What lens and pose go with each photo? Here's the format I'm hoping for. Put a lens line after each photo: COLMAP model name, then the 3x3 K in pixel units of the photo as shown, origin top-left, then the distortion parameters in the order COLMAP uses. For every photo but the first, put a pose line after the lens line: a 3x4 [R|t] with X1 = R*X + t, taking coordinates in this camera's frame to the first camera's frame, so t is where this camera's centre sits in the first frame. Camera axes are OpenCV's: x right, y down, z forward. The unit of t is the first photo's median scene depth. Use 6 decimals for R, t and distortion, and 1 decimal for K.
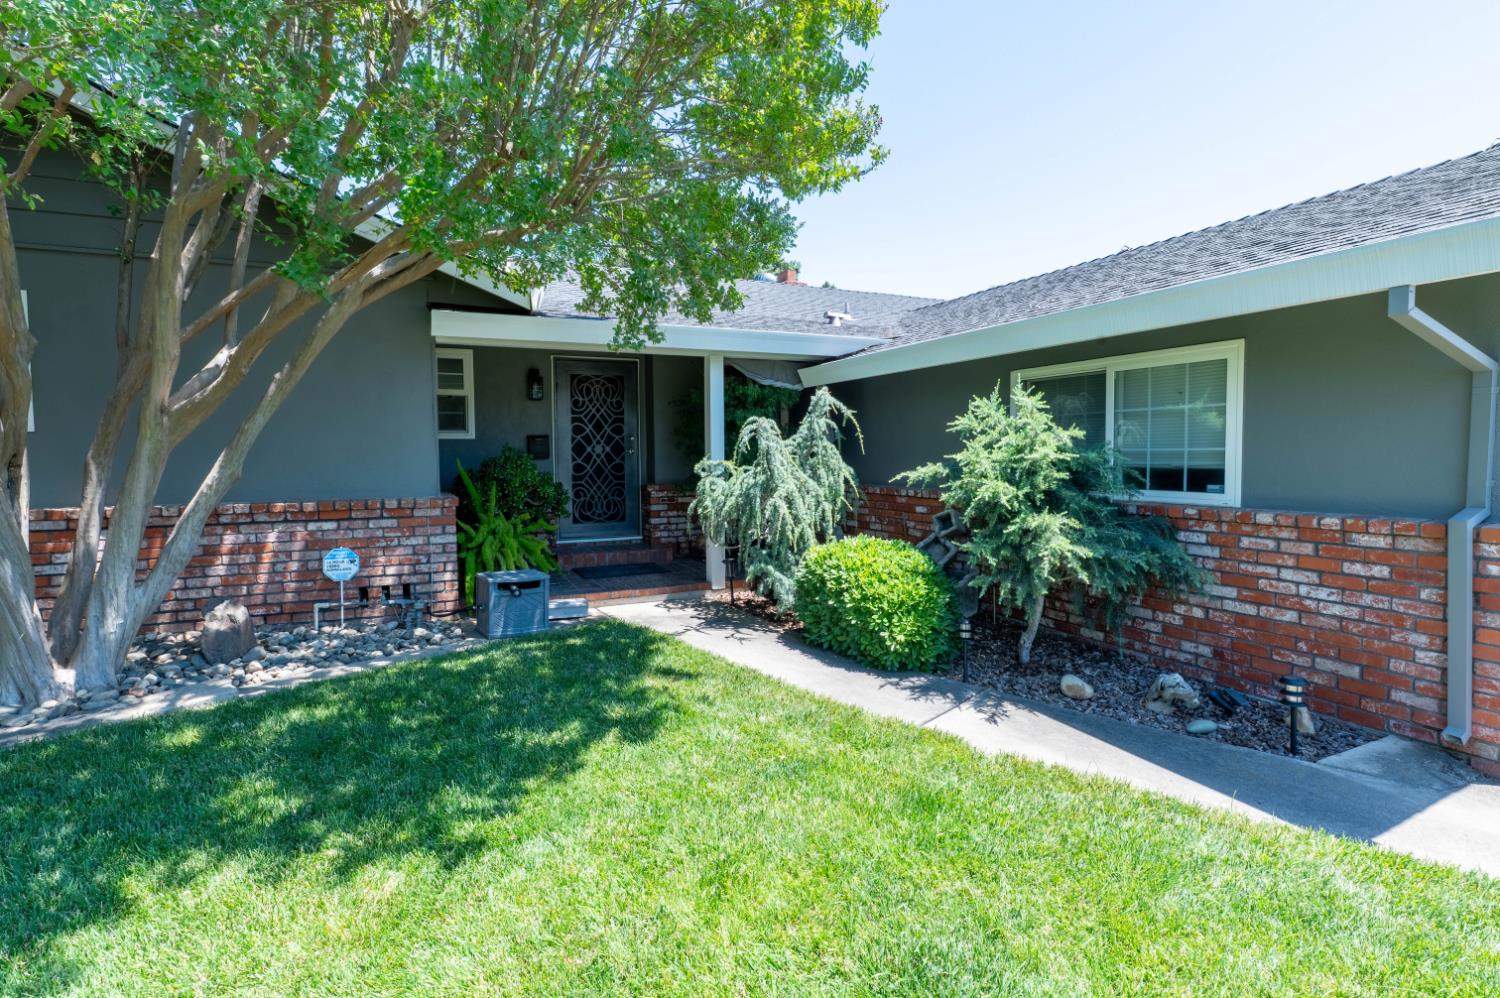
lens RADIAL K [[738.4, 0, 750.0], [0, 738.4, 499.0], [0, 0, 1]] dist [-0.007820, -0.000207]
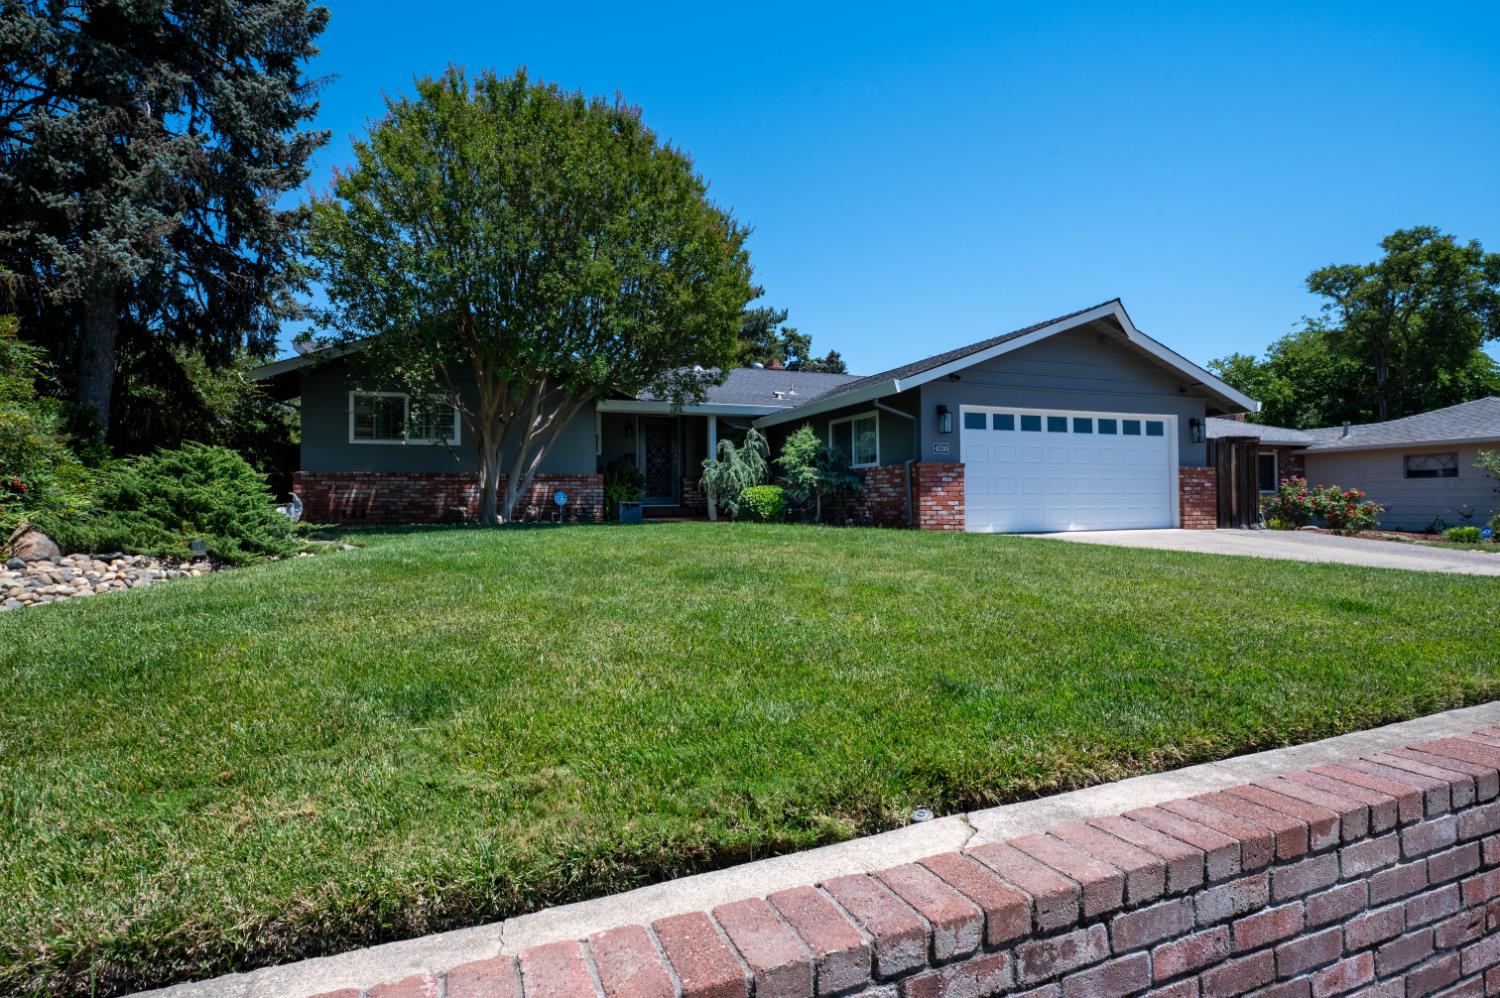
lens RADIAL K [[738.4, 0, 750.0], [0, 738.4, 499.0], [0, 0, 1]] dist [-0.007820, -0.000207]
pose [[0.998220, -0.001768, -0.059611, 0.253104], [-0.002308, 0.997666, -0.068241, 0.268125], [0.059593, 0.068257, 0.995886, -1.525327]]
